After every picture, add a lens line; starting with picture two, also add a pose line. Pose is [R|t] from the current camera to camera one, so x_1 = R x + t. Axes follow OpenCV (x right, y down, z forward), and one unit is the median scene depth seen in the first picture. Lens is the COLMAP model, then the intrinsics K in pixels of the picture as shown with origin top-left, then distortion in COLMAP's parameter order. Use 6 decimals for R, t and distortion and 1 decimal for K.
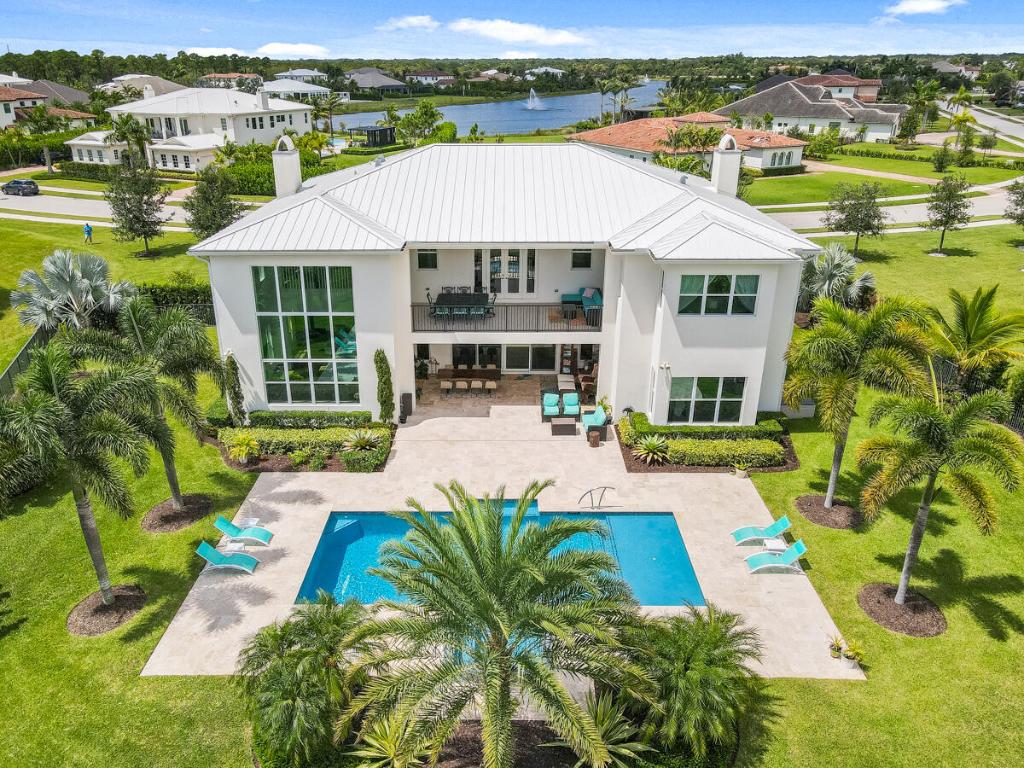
lens RADIAL K [[739.5, 0, 499.2], [0, 739.5, 384.5], [0, 0, 1]] dist [0.013641, 0.001005]
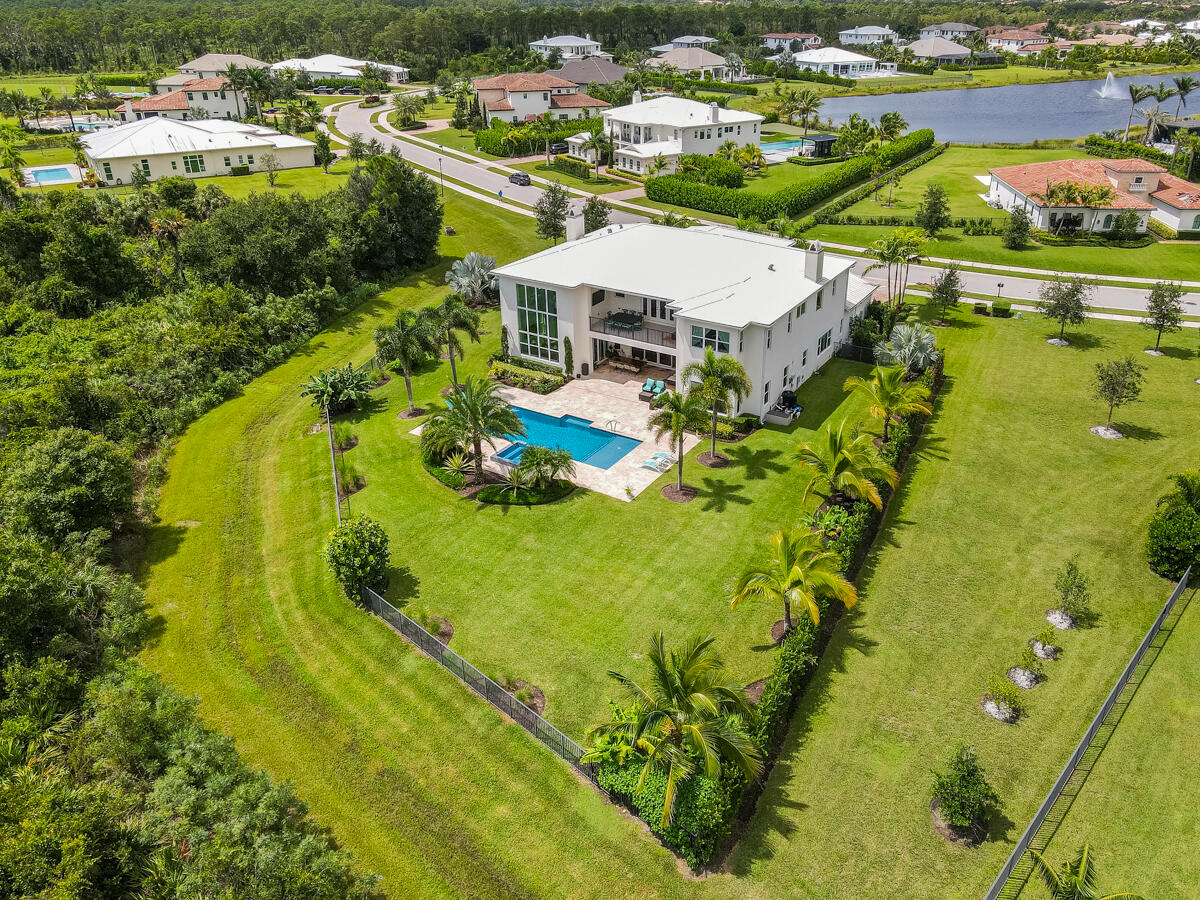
lens RADIAL K [[840.3, 0, 627.1], [0, 840.3, 483.3], [0, 0, 1]] dist [-0.002606, 0.024704]
pose [[0.861292, 0.259626, -0.436773, 1.045228], [-0.206204, 0.964233, 0.166537, -0.076388], [0.464388, -0.053373, 0.884022, -0.898865]]
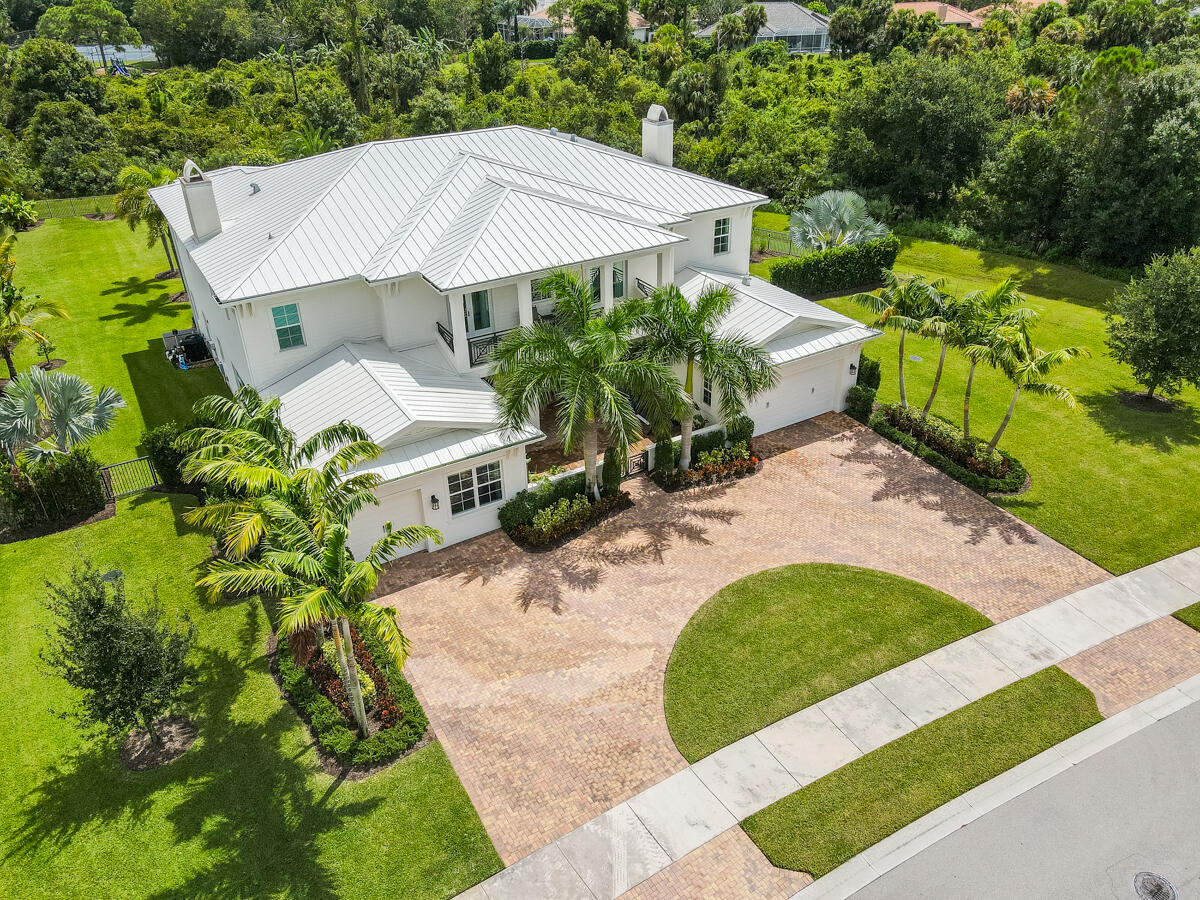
lens RADIAL K [[864.6, 0, 594.8], [0, 864.6, 432.4], [0, 0, 1]] dist [0.015733, 0.002069]
pose [[-0.852829, 0.269959, -0.446996, 0.527102], [-0.192711, 0.632871, 0.749892, -1.143033], [0.485330, 0.725670, -0.487706, 2.300809]]
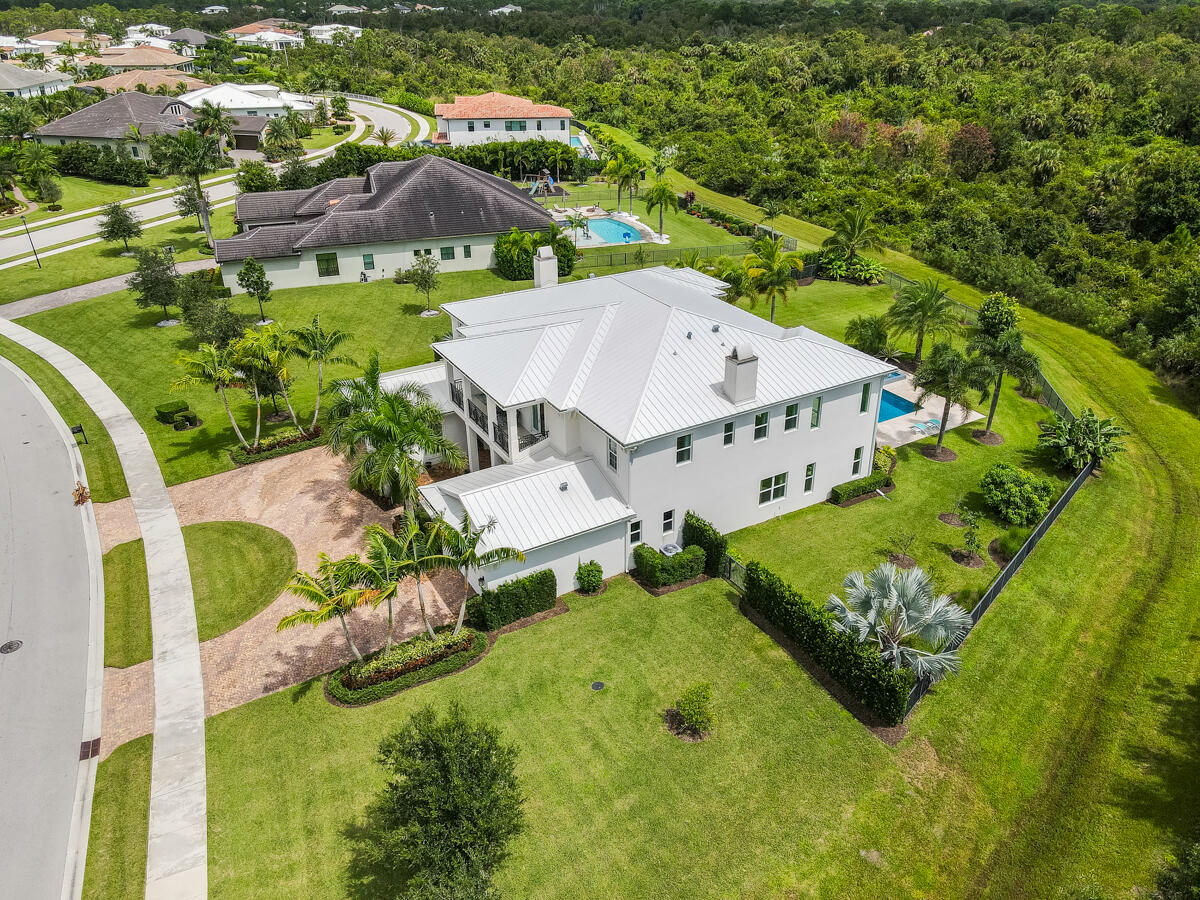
lens RADIAL K [[851.1, 0, 594.9], [0, 851.1, 450.7], [0, 0, 1]] dist [0.019953, 0.004651]
pose [[-0.520187, -0.391459, 0.759055, -1.376266], [0.344172, 0.717322, 0.605801, -1.228285], [-0.781633, 0.576375, -0.238413, 1.872242]]
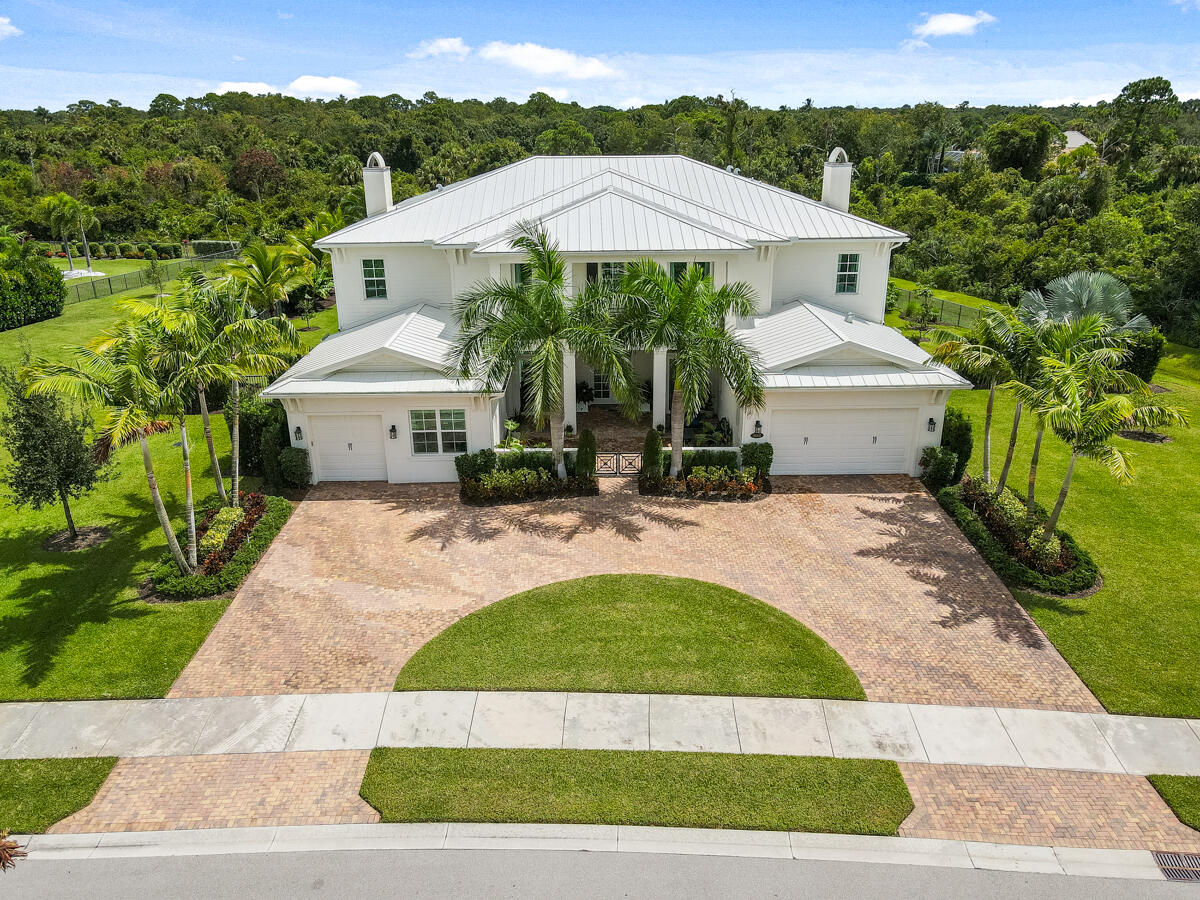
lens RADIAL K [[865.6, 0, 609.7], [0, 865.6, 431.9], [0, 0, 1]] dist [0.013100, 0.001233]
pose [[-0.999550, 0.017947, -0.024015, 0.041270], [-0.003531, 0.724968, 0.688773, -1.040961], [0.029771, 0.688549, -0.724579, 2.546290]]
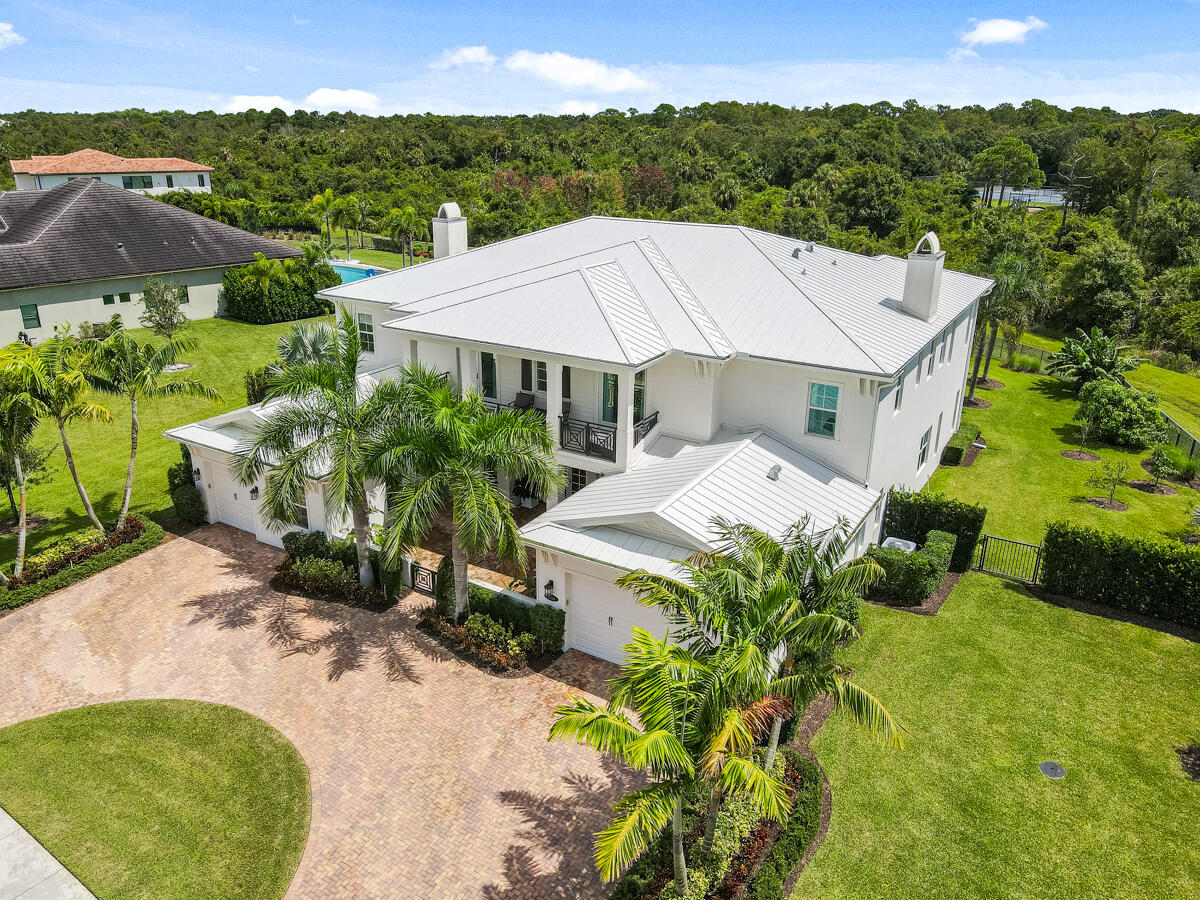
lens RADIAL K [[871.7, 0, 600.8], [0, 871.7, 442.8], [0, 0, 1]] dist [0.010936, 0.011122]
pose [[-0.855367, -0.180896, 0.485411, -0.577047], [0.205217, 0.742050, 0.638160, -0.963792], [-0.475639, 0.645475, -0.597602, 2.190634]]
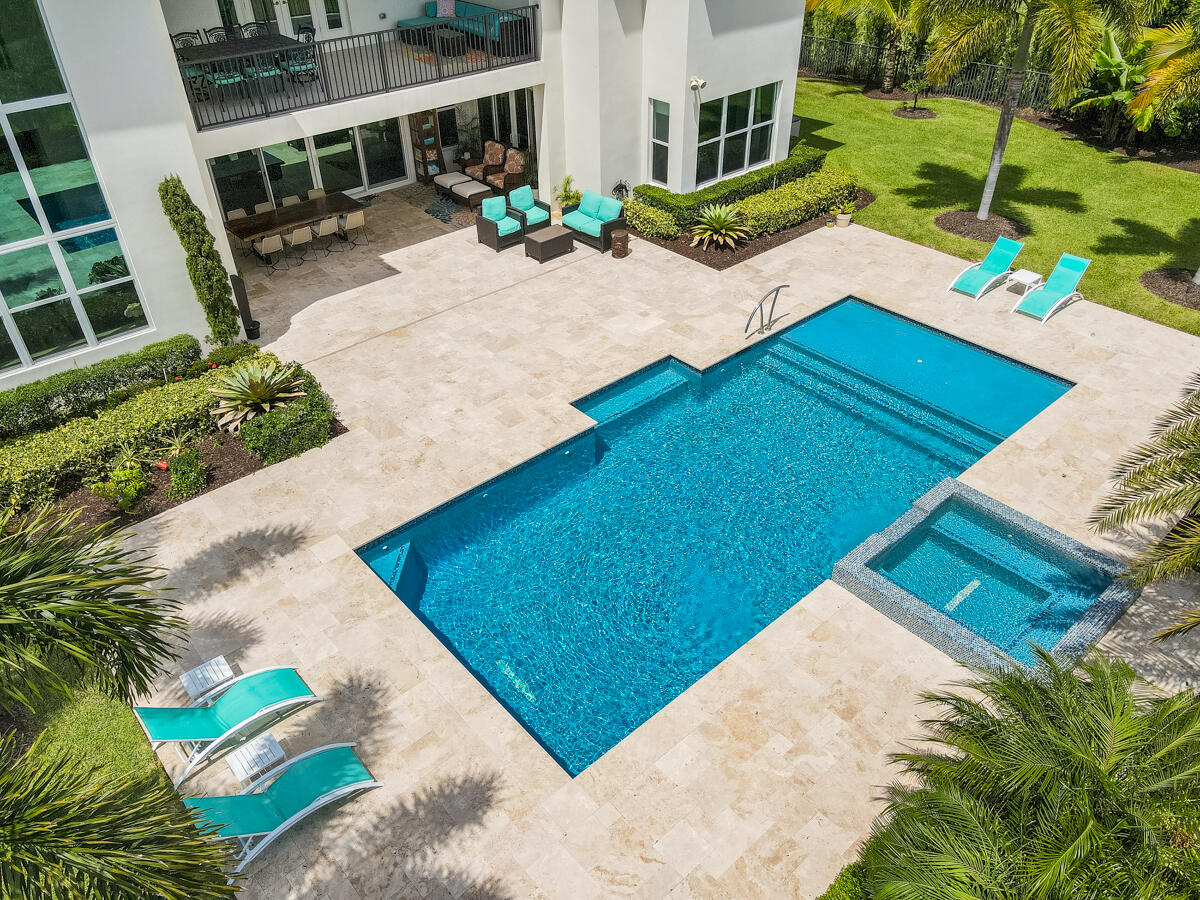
lens RADIAL K [[871.7, 0, 600.8], [0, 871.7, 442.8], [0, 0, 1]] dist [0.010936, 0.011122]
pose [[0.742123, -0.398813, 0.538705, -0.309793], [0.275872, 0.914230, 0.296778, 0.009911], [-0.610859, -0.071632, 0.788492, 0.464392]]
